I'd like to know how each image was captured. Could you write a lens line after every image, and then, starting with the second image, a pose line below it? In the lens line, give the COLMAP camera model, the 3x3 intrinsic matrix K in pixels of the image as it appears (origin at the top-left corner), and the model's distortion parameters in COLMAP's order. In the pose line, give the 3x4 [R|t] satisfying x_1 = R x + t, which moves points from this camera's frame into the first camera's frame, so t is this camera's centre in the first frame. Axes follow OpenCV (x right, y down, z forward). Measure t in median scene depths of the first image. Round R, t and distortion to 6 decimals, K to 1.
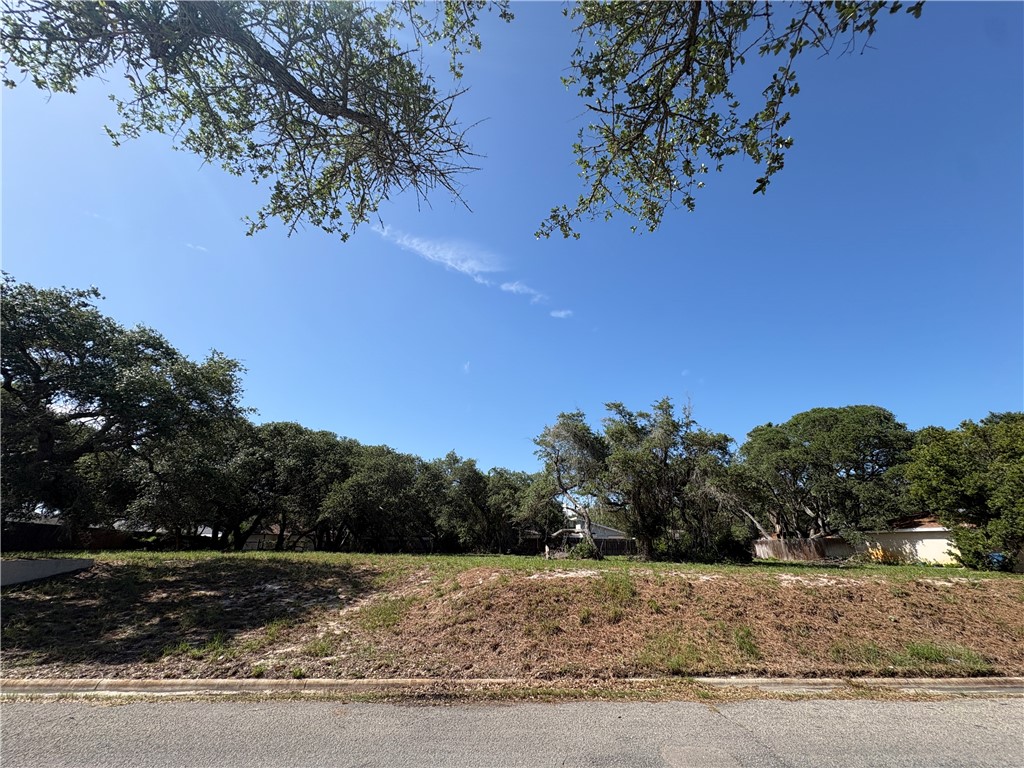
lens RADIAL K [[403.2, 0, 513.7], [0, 403.2, 386.5], [0, 0, 1]] dist [0.000756, -0.000090]
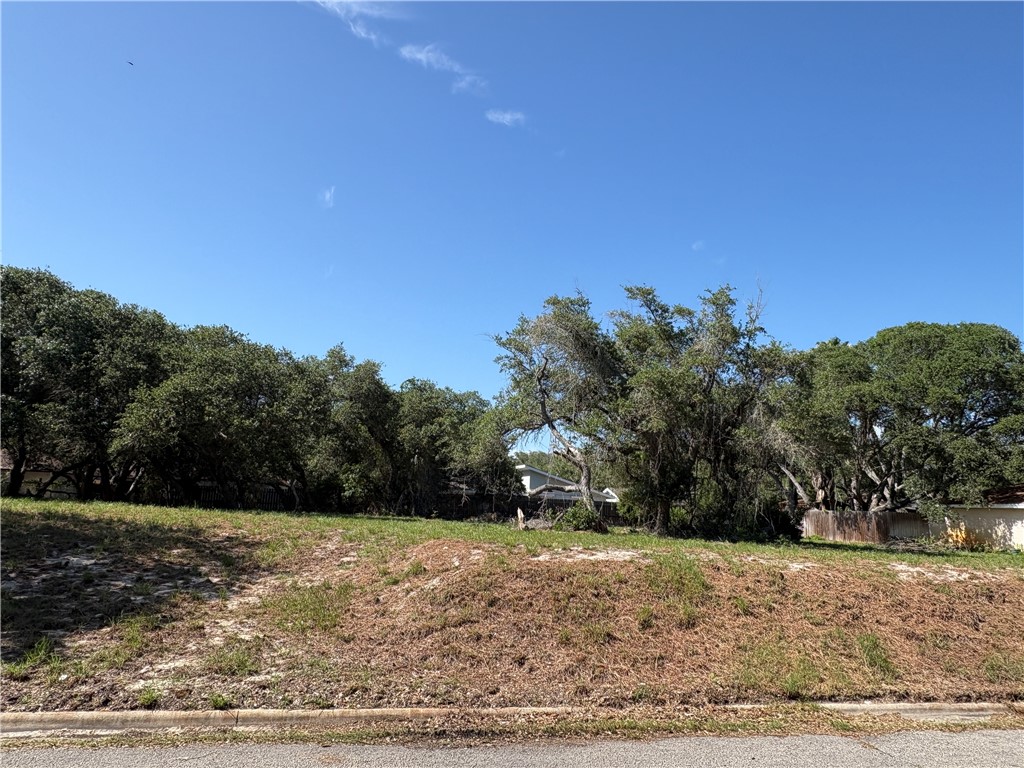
lens RADIAL K [[683.2, 0, 514.9], [0, 683.2, 386.6], [0, 0, 1]] dist [-0.005460, 0.006958]
pose [[0.985529, 0.065845, 0.156193, -0.137102], [-0.096148, 0.976039, 0.195202, 0.007523], [-0.139597, -0.207395, 0.968246, 0.026543]]
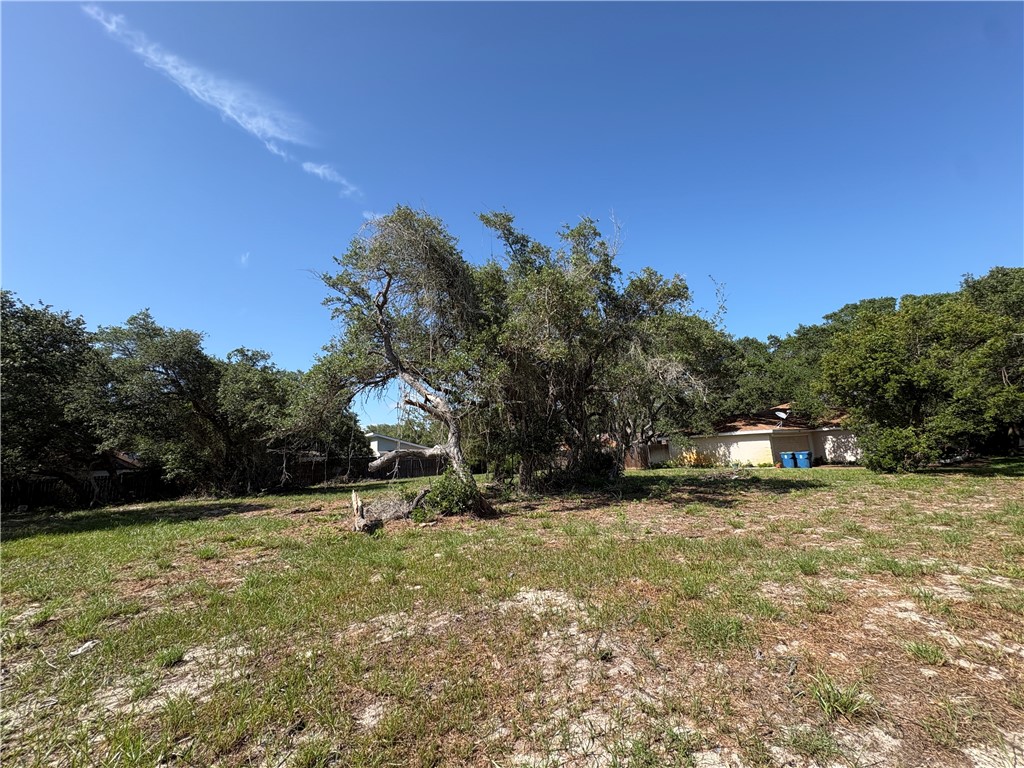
lens RADIAL K [[409.9, 0, 513.5], [0, 409.9, 381.6], [0, 0, 1]] dist [0.000276, 0.000110]
pose [[0.876591, 0.032317, 0.480151, 0.029578], [-0.121307, 0.980362, 0.155481, 0.278643], [-0.465697, -0.194539, 0.863297, 0.808706]]
